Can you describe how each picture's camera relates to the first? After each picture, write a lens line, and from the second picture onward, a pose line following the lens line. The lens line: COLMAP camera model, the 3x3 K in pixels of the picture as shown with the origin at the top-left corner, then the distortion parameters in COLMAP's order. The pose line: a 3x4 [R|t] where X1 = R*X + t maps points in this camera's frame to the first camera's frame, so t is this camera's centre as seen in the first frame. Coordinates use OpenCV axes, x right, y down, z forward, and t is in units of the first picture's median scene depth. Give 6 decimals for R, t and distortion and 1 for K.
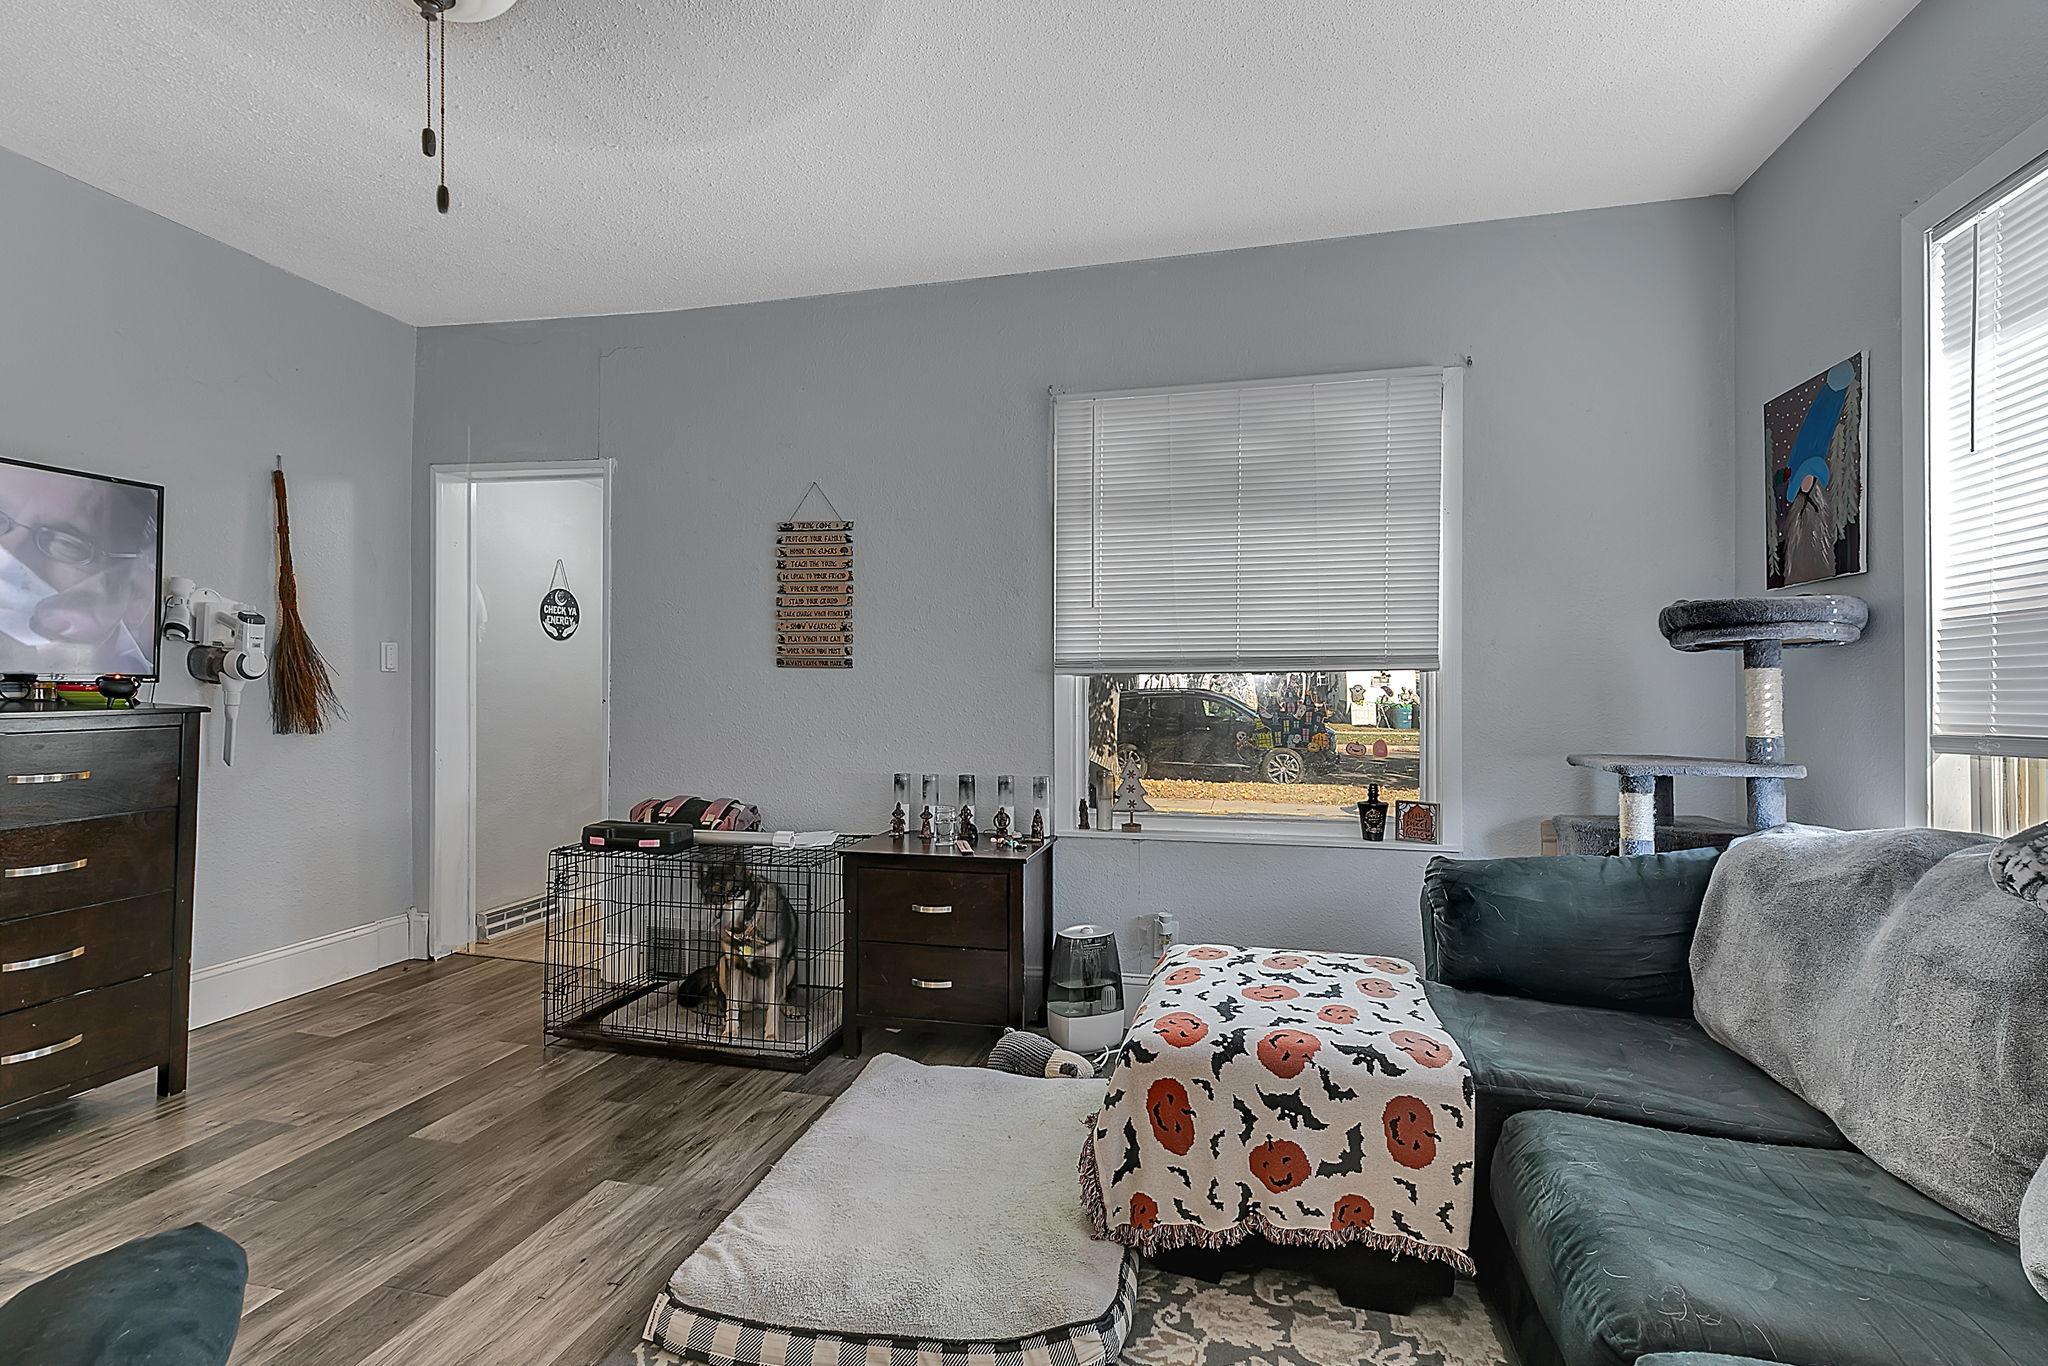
lens RADIAL K [[948.4, 0, 1022.1], [0, 948.4, 685.2], [0, 0, 1]] dist [0.001257, -0.000228]
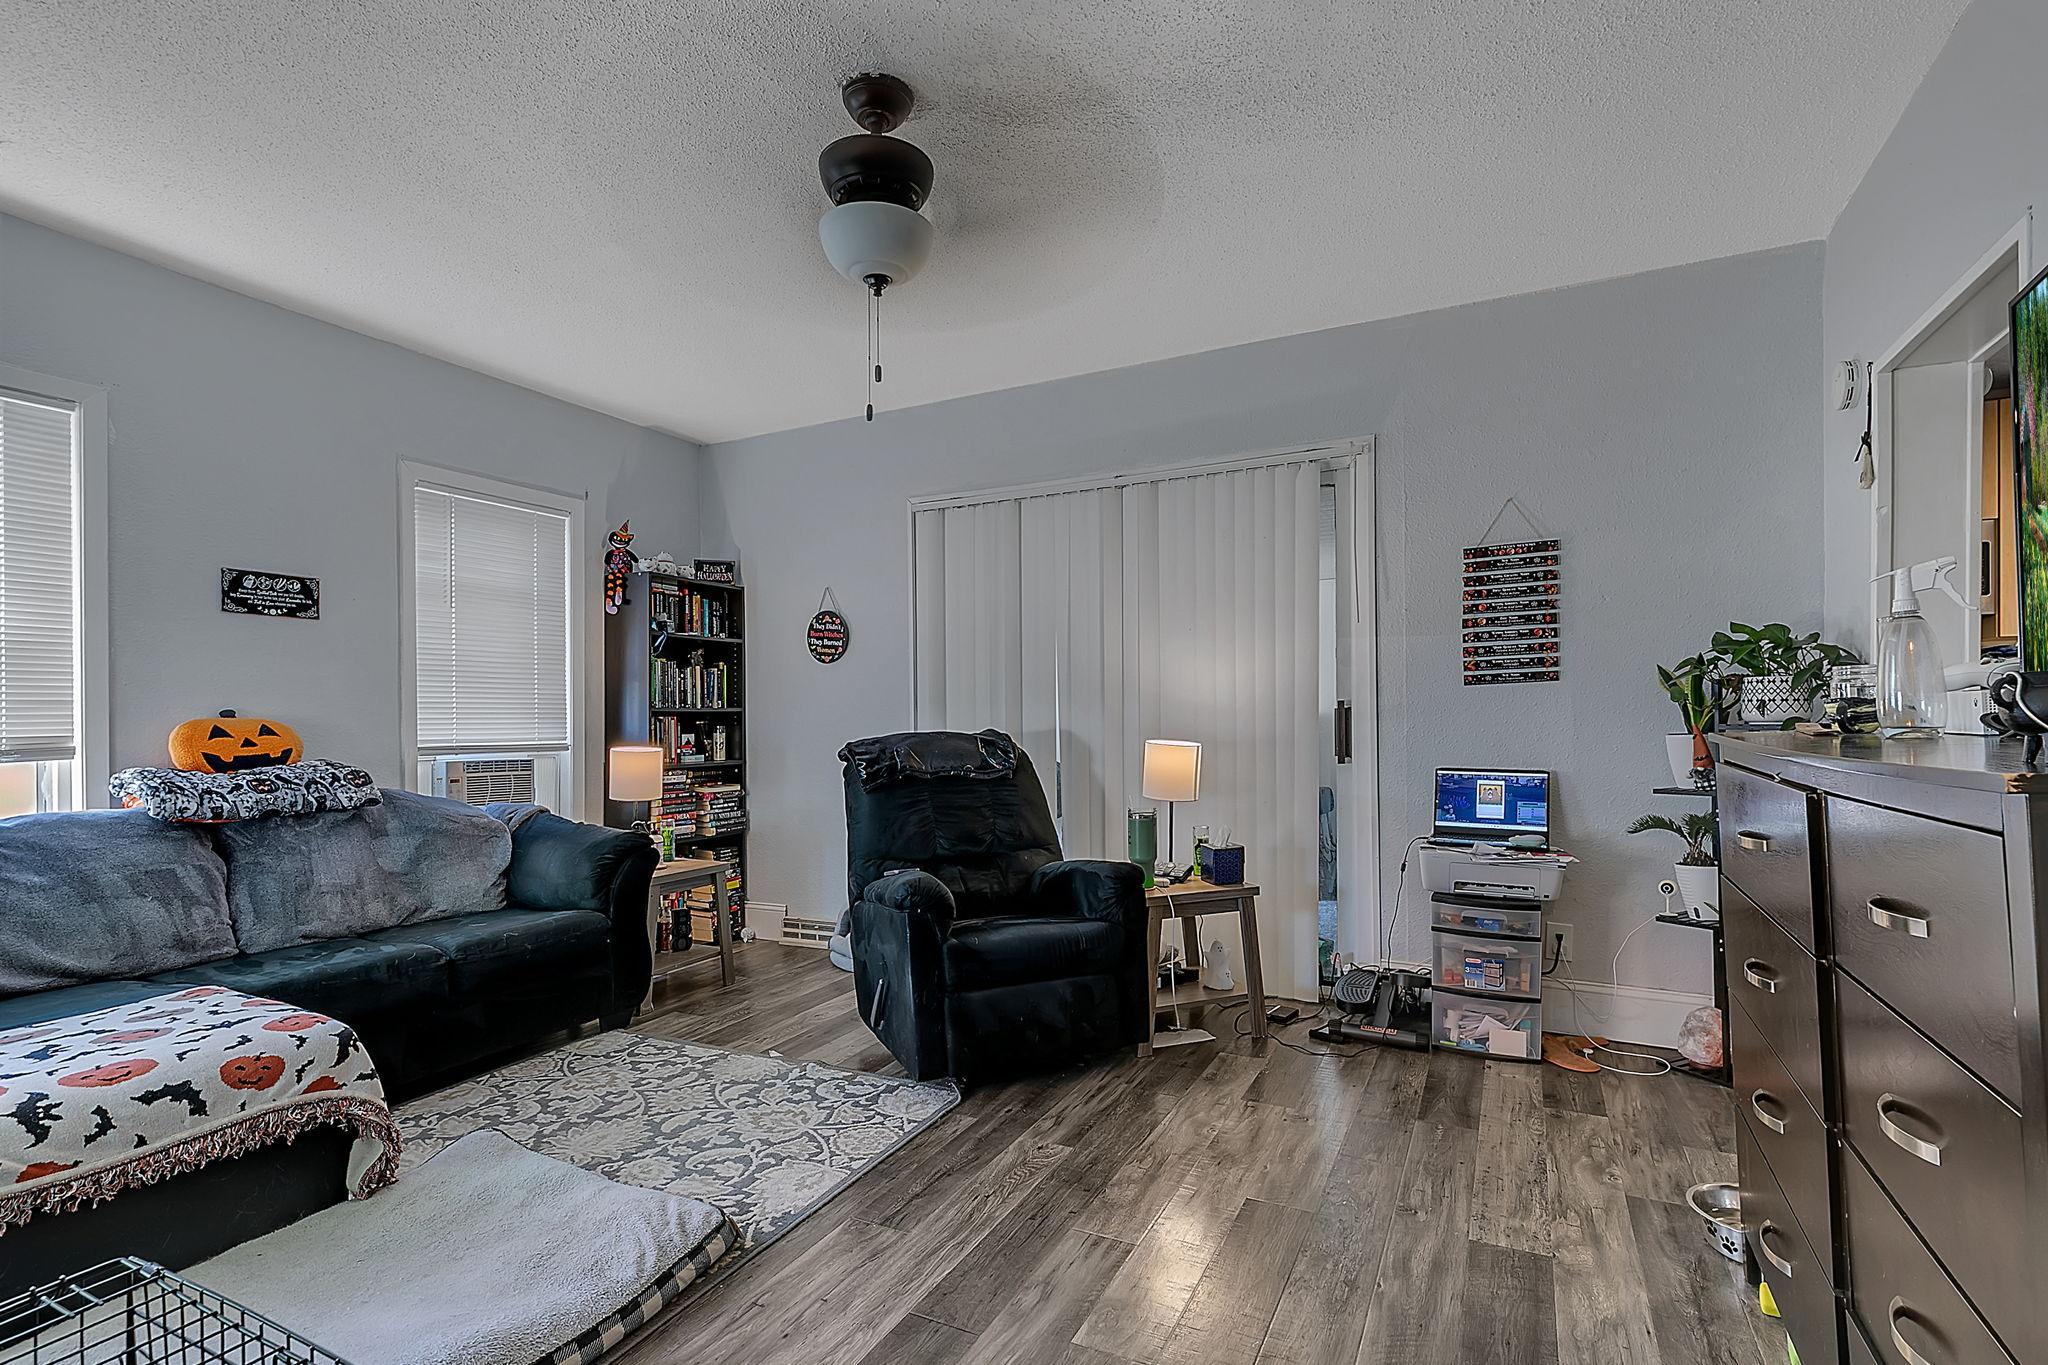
lens RADIAL K [[948.4, 0, 1022.8], [0, 948.4, 697.5], [0, 0, 1]] dist [0.001257, -0.000228]
pose [[-0.974757, 0.007245, 0.223151, -0.896550], [0.004003, 0.999880, -0.014978, -0.004016], [-0.223233, -0.013706, -0.974669, 1.851475]]
